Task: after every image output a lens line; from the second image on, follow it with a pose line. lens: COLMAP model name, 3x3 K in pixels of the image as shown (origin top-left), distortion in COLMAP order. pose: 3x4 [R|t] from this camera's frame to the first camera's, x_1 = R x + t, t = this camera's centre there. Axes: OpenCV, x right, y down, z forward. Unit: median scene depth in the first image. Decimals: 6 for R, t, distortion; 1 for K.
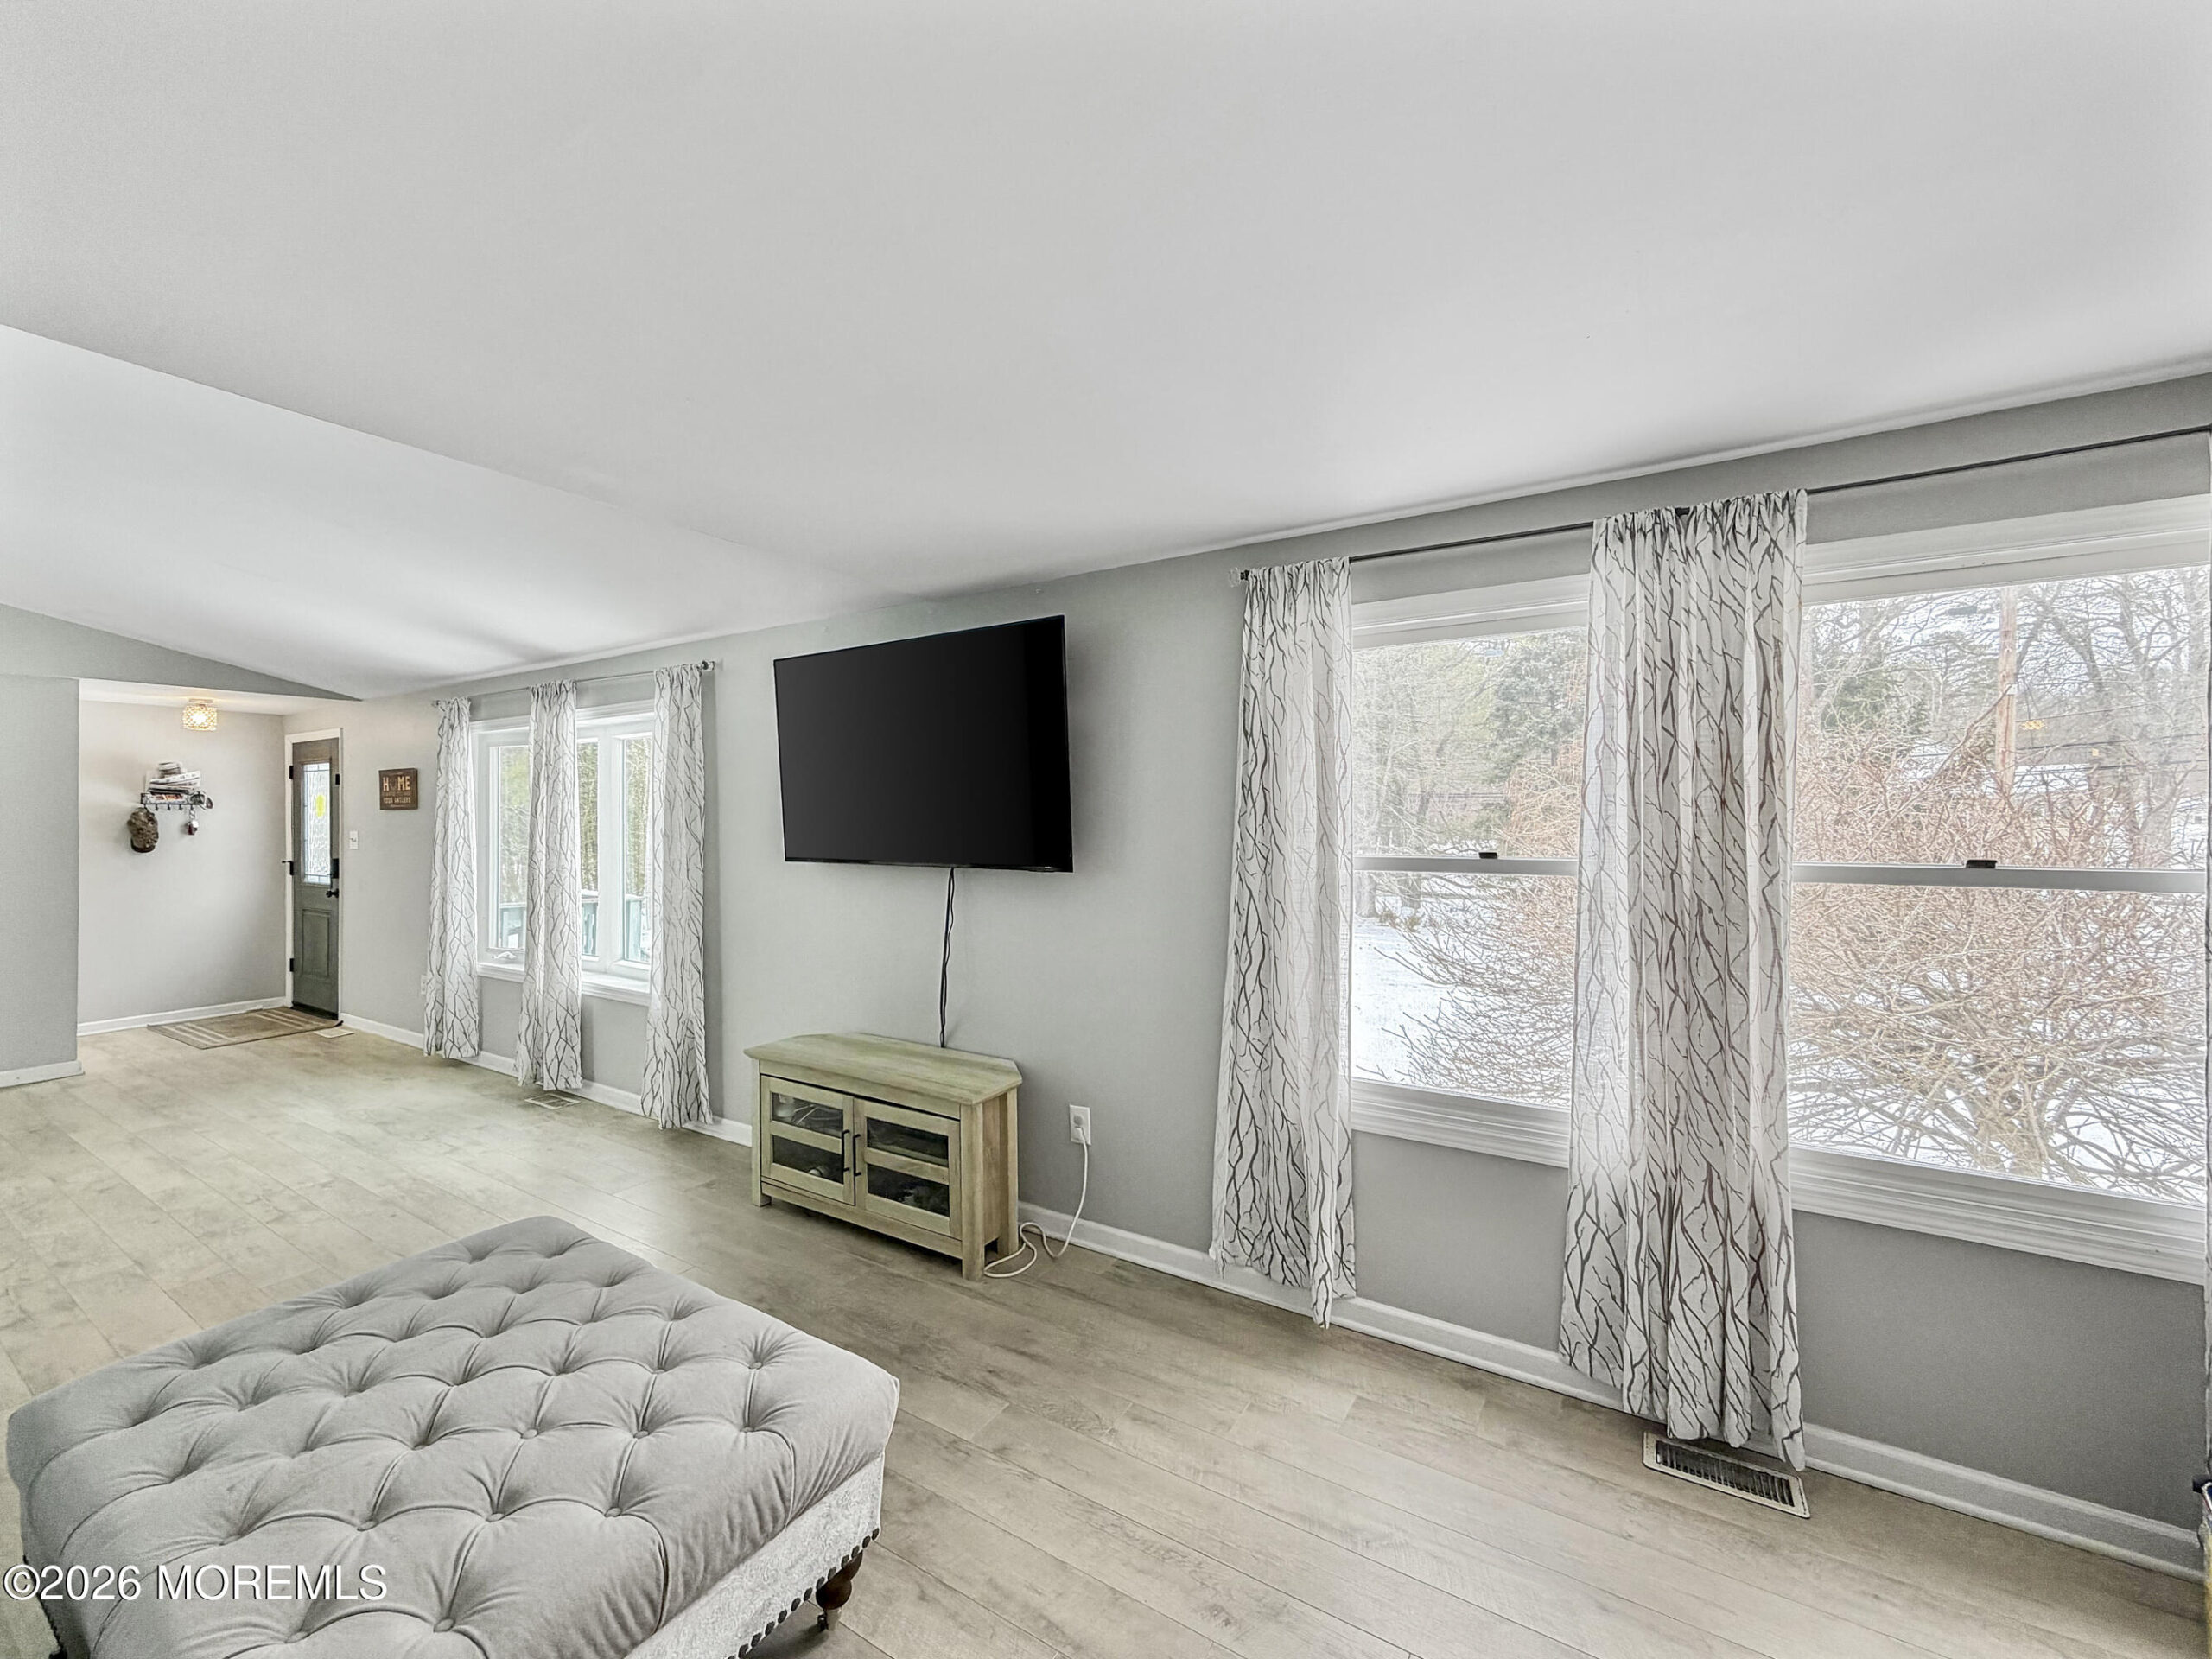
lens RADIAL K [[883.8, 0, 1102.0], [0, 883.8, 819.3], [0, 0, 1]] dist [-0.000947, 0.000081]
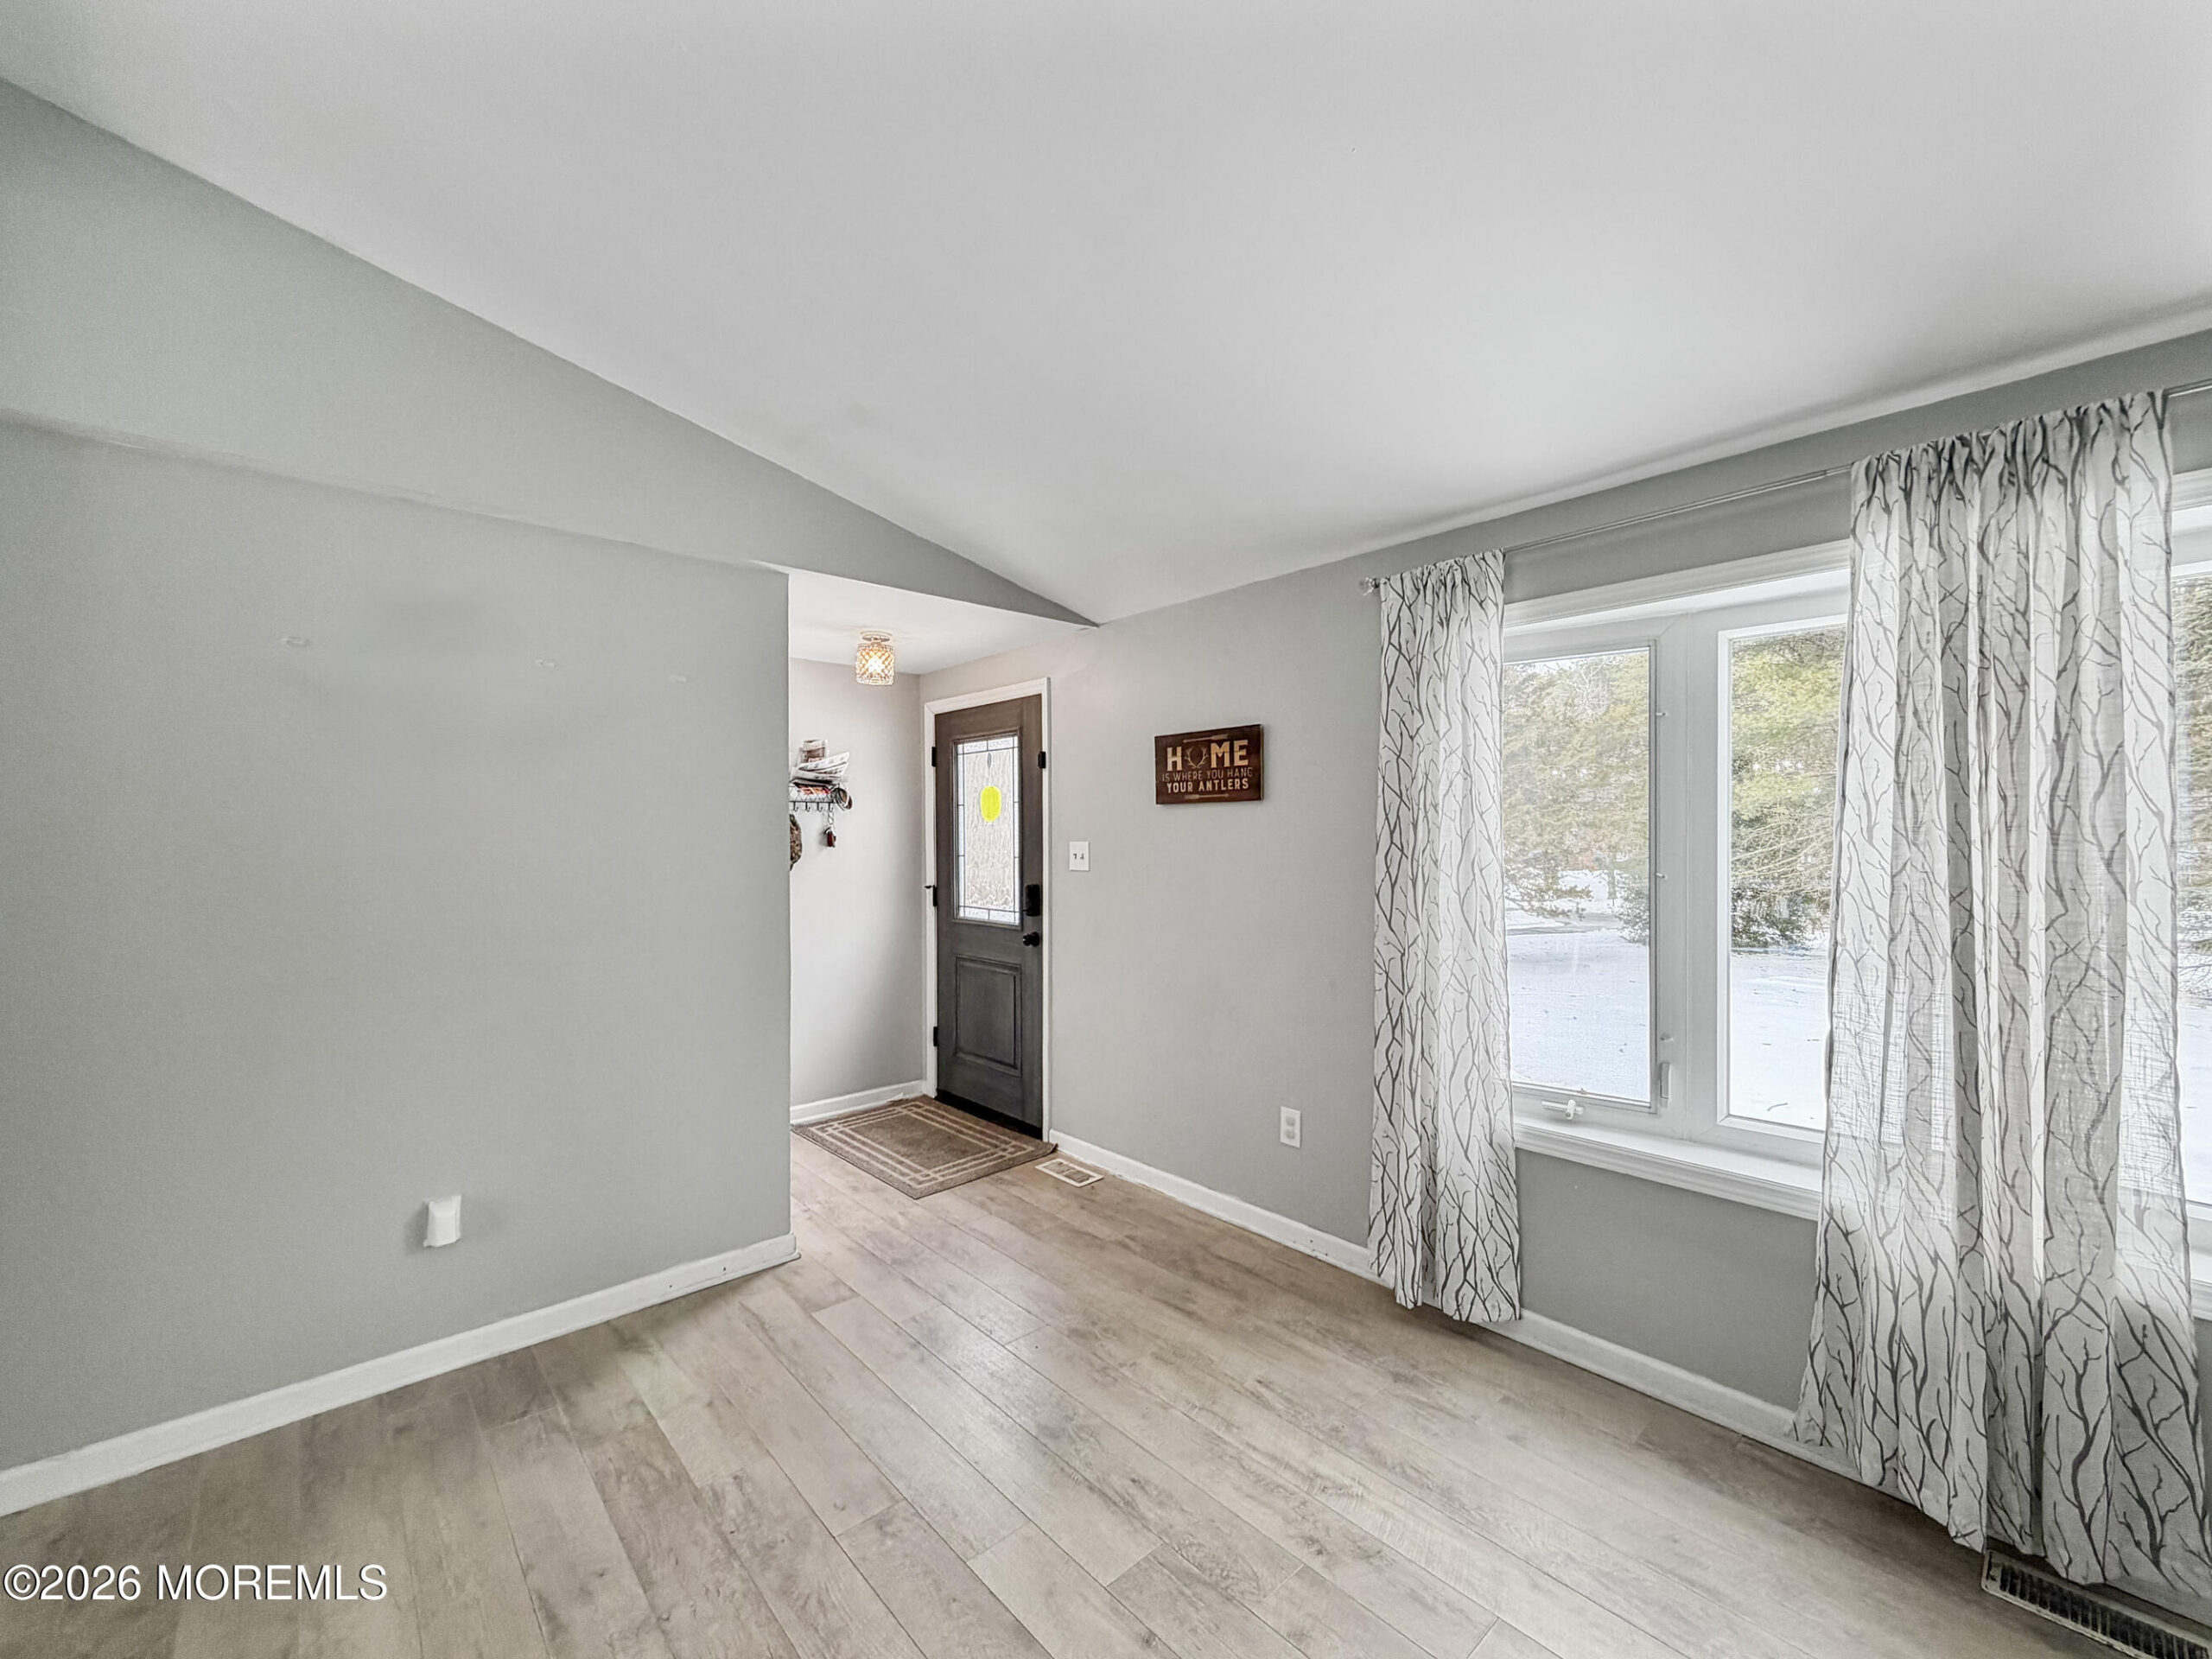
lens RADIAL K [[889.7, 0, 1095.3], [0, 889.7, 845.6], [0, 0, 1]] dist [-0.000615, 0.000203]
pose [[0.957376, 0.003186, -0.288826, -0.784351], [-0.000556, 0.999958, 0.009188, 0.012595], [0.288843, -0.008636, 0.957338, 0.488883]]
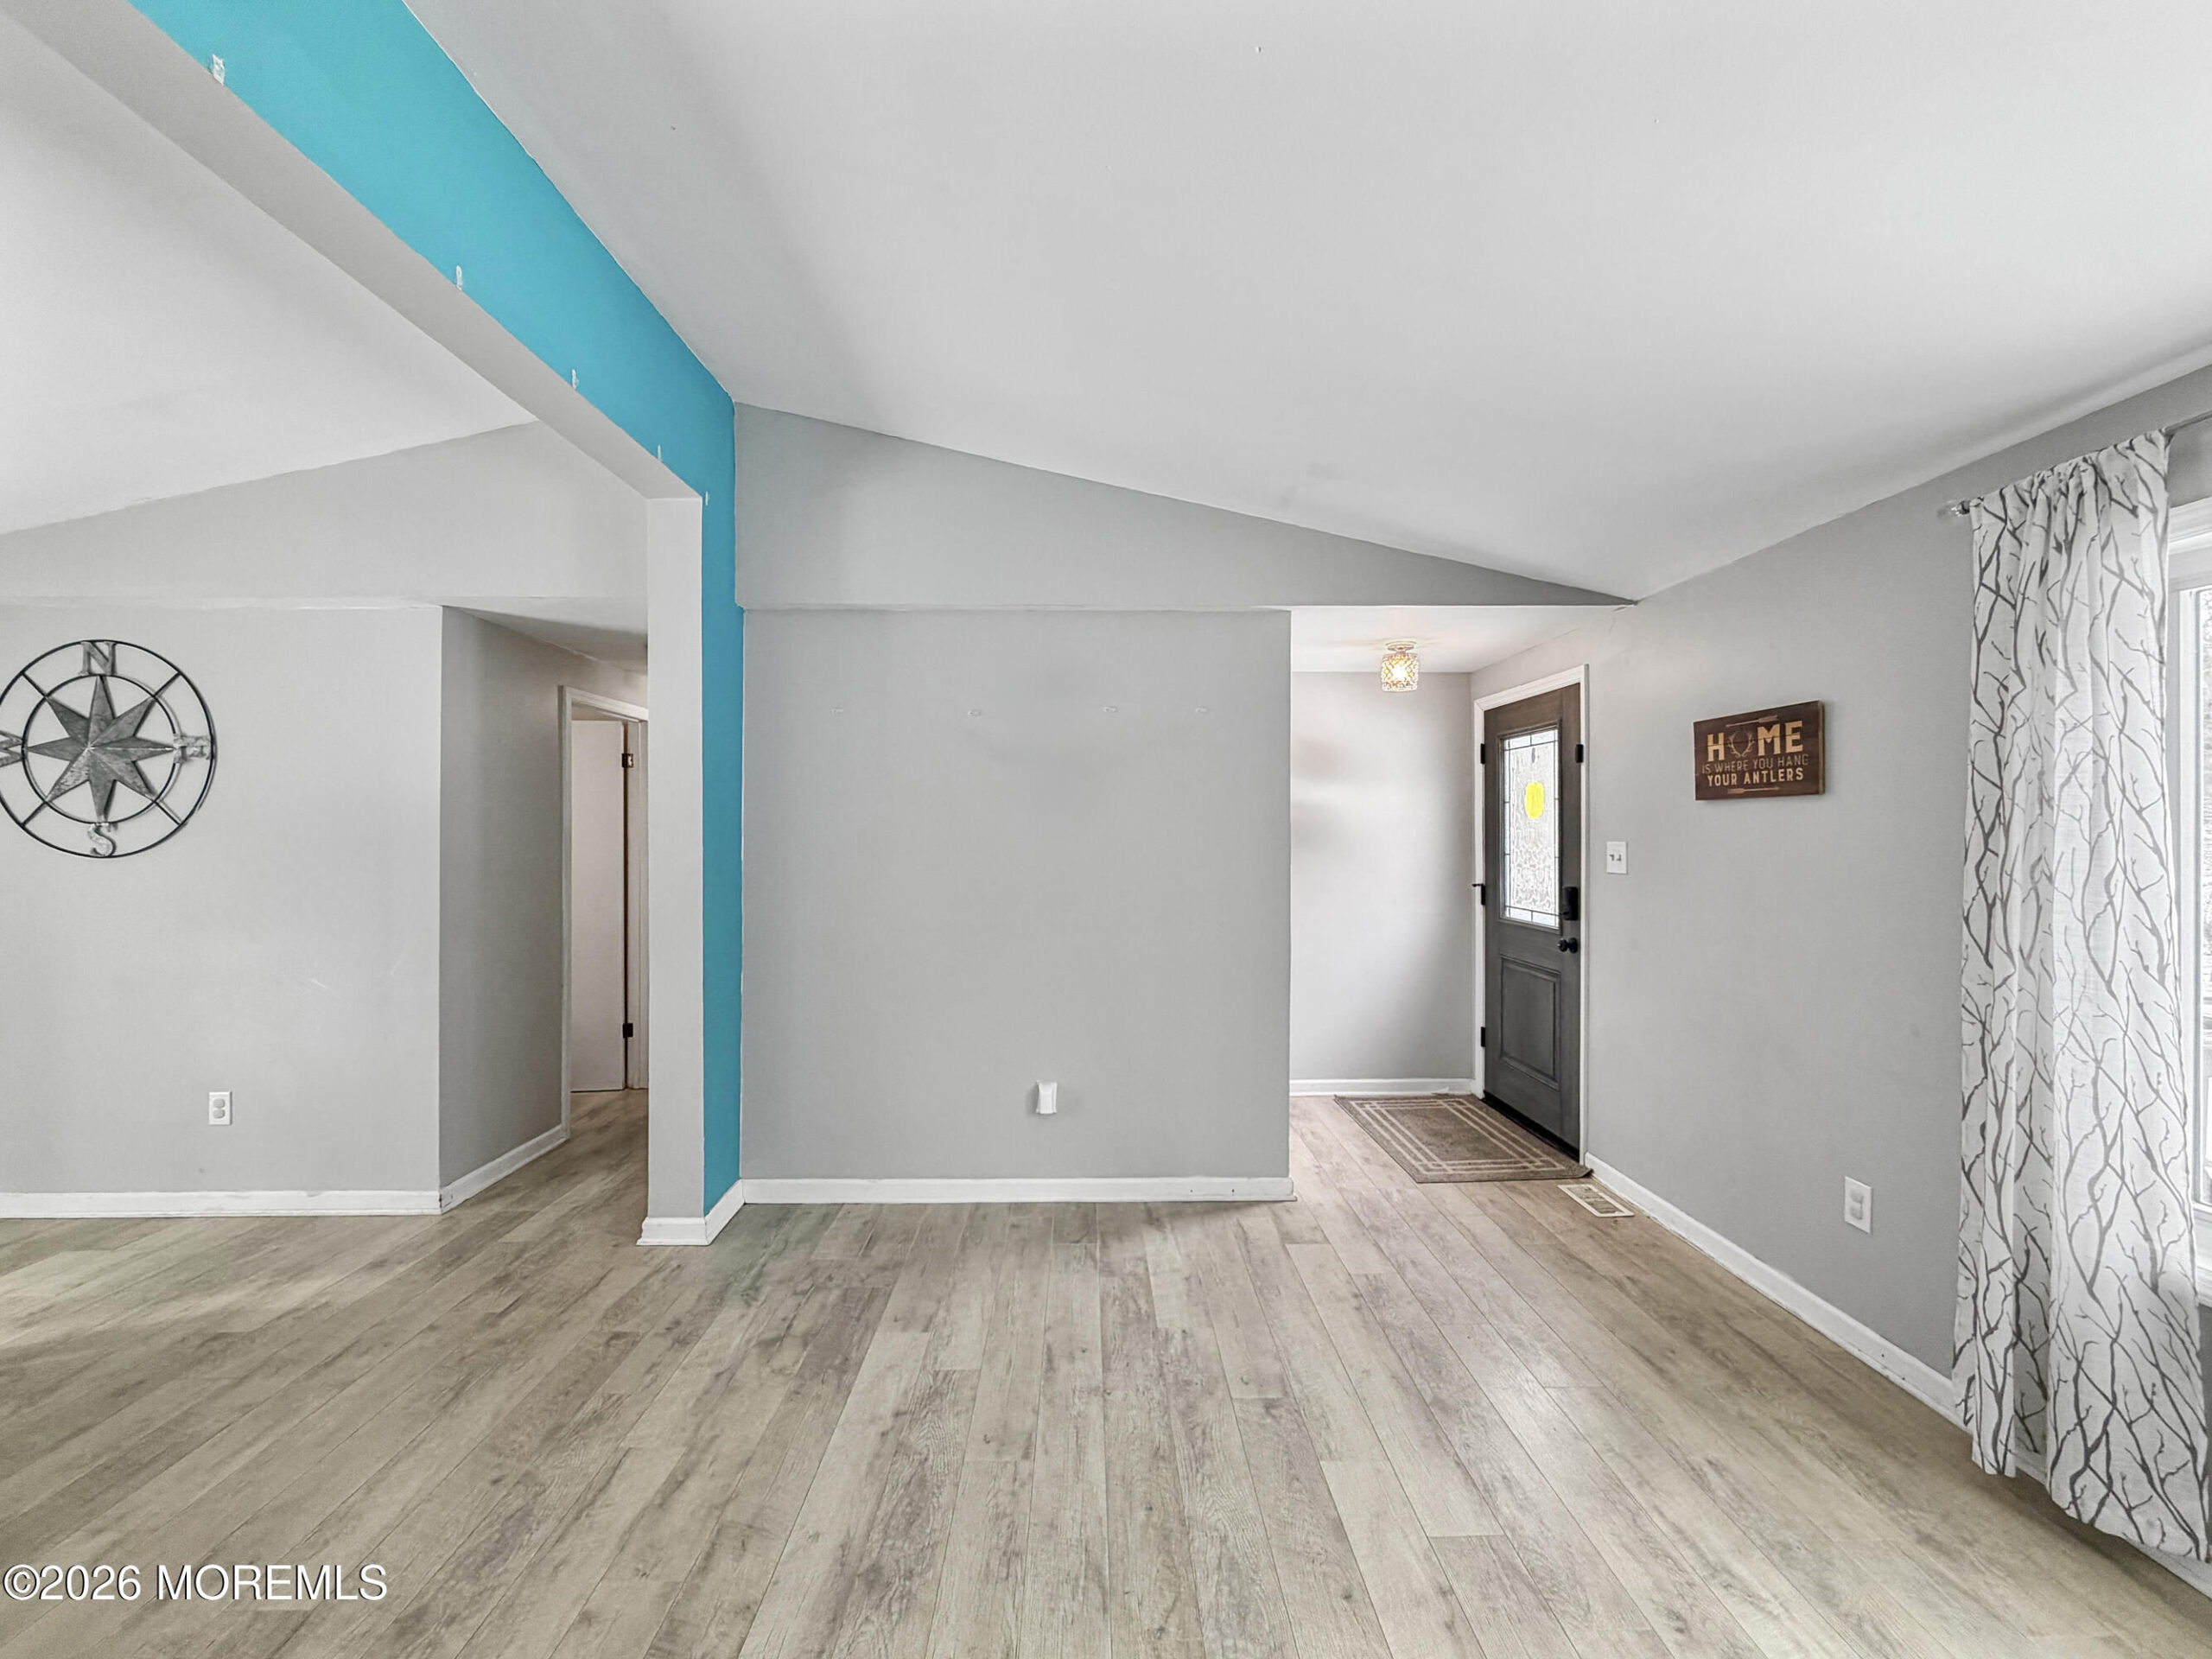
lens RADIAL K [[894.5, 0, 1101.7], [0, 894.5, 829.5], [0, 0, 1]] dist [-0.001127, 0.000169]
pose [[0.539935, 0.001628, -0.841705, -0.651260], [-0.003136, 0.999995, -0.000078, 0.008221], [0.841701, 0.002681, 0.539938, 0.499042]]
